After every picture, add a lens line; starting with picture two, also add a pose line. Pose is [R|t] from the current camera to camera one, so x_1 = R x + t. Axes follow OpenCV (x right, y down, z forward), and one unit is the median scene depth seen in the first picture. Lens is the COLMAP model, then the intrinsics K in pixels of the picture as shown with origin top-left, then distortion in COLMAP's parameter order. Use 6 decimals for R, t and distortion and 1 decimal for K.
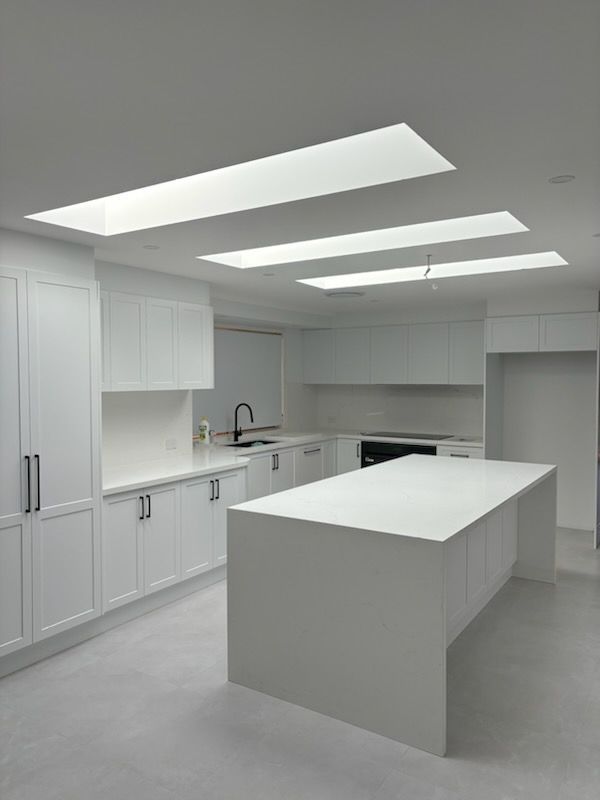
lens RADIAL K [[616.7, 0, 297.8], [0, 616.7, 407.9], [0, 0, 1]] dist [0.097135, -0.116401]
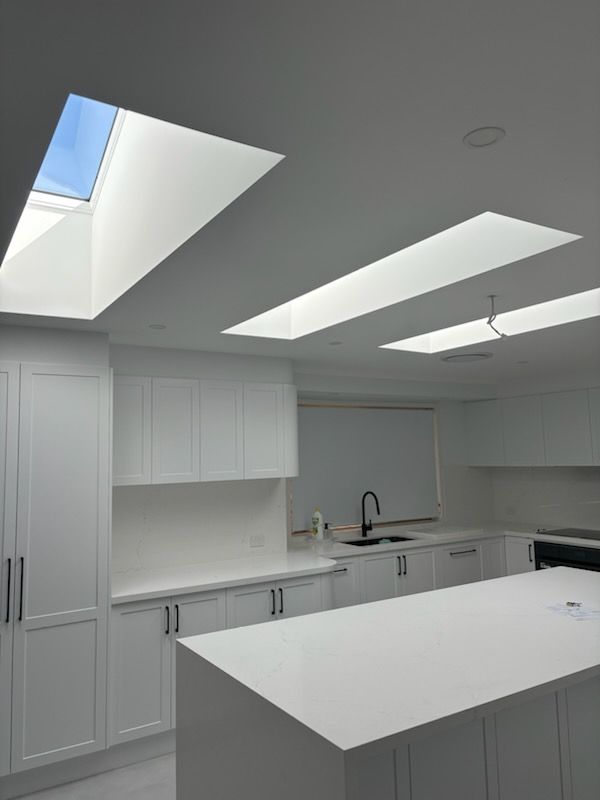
lens RADIAL K [[616.7, 0, 297.8], [0, 616.7, 407.9], [0, 0, 1]] dist [0.097135, -0.116401]
pose [[0.904007, -0.058091, -0.423553, 0.204129], [0.003400, 0.991671, -0.128753, -0.013437], [0.427504, 0.114954, 0.896675, 0.182173]]
